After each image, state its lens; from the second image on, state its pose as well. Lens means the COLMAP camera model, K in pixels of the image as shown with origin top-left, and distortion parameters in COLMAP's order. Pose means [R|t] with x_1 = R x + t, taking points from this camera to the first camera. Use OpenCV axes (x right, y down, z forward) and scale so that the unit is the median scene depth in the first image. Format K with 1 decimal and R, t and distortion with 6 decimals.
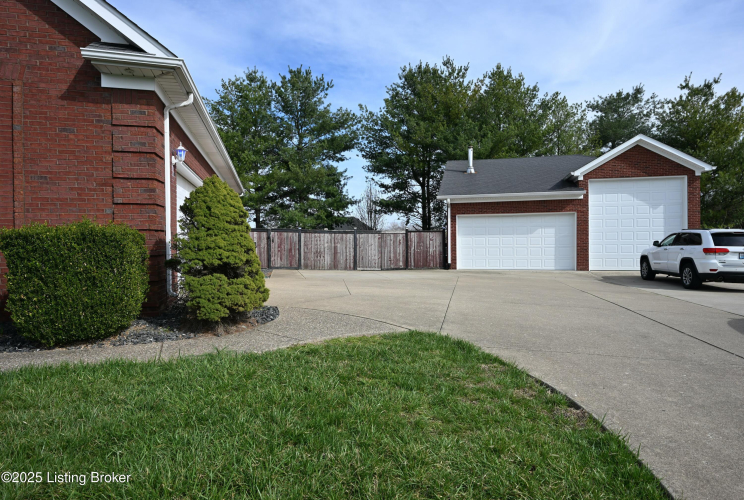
lens RADIAL K [[431.8, 0, 378.8], [0, 431.8, 251.1], [0, 0, 1]] dist [-0.011138, 0.000673]
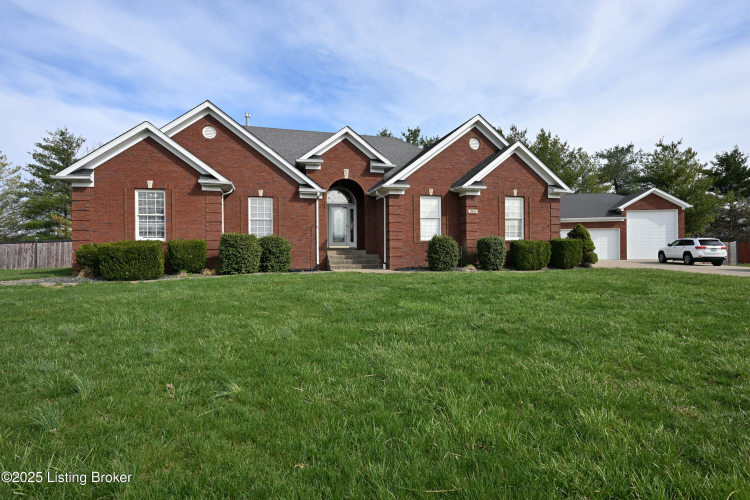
lens RADIAL K [[393.1, 0, 384.8], [0, 393.1, 245.5], [0, 0, 1]] dist [-0.010531, -0.000311]
pose [[0.998160, -0.000354, 0.060630, -0.618002], [0.001629, 0.999778, -0.020992, 0.017533], [-0.060609, 0.021053, 0.997940, -0.586947]]
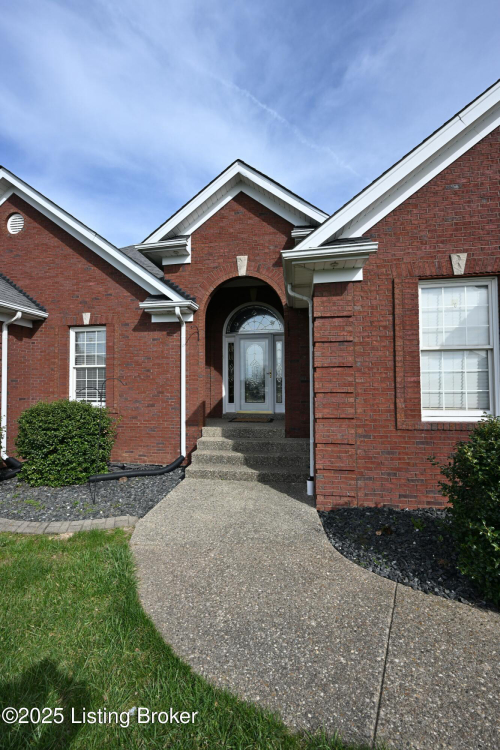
lens RADIAL K [[308.3, 0, 247.4], [0, 308.3, 376.6], [0, 0, 1]] dist [-0.002858, -0.000470]
pose [[0.923770, -0.010304, -0.382809, -0.518521], [-0.003456, 0.999373, -0.035241, -0.033503], [0.382932, 0.033877, 0.923155, 0.014640]]
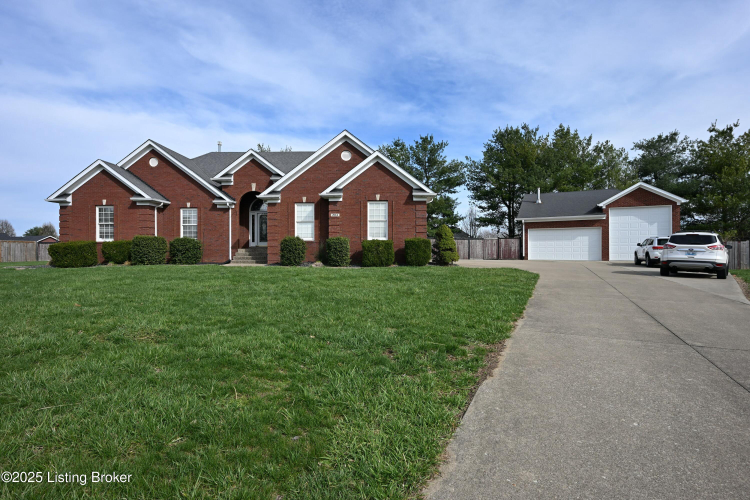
lens RADIAL K [[379.6, 0, 375.4], [0, 379.6, 248.0], [0, 0, 1]] dist [-0.010938, 0.001604]
pose [[0.970651, 0.001946, -0.240483, -0.051758], [-0.006123, 0.999843, -0.016625, 0.023323], [0.240413, 0.017609, 0.970511, -0.646981]]
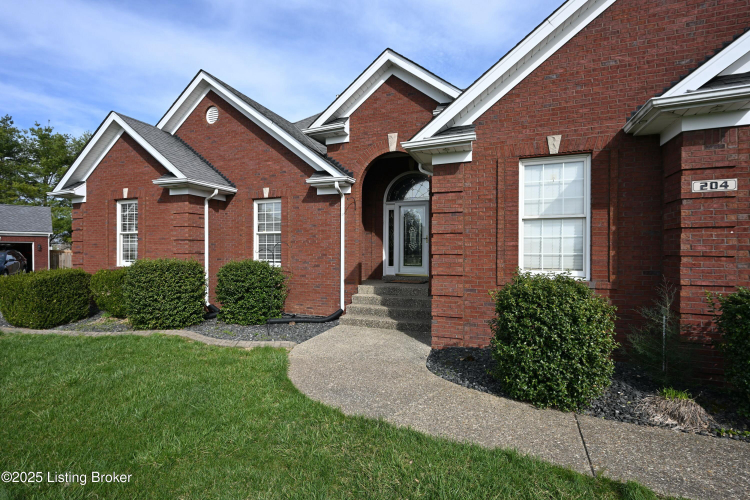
lens RADIAL K [[352.4, 0, 372.5], [0, 352.4, 252.3], [0, 0, 1]] dist [-0.003187, 0.001399]
pose [[0.823389, 0.008365, -0.567416, -0.425898], [-0.013543, 0.999896, -0.004911, -0.029559], [0.567316, 0.011728, 0.823417, -0.048014]]
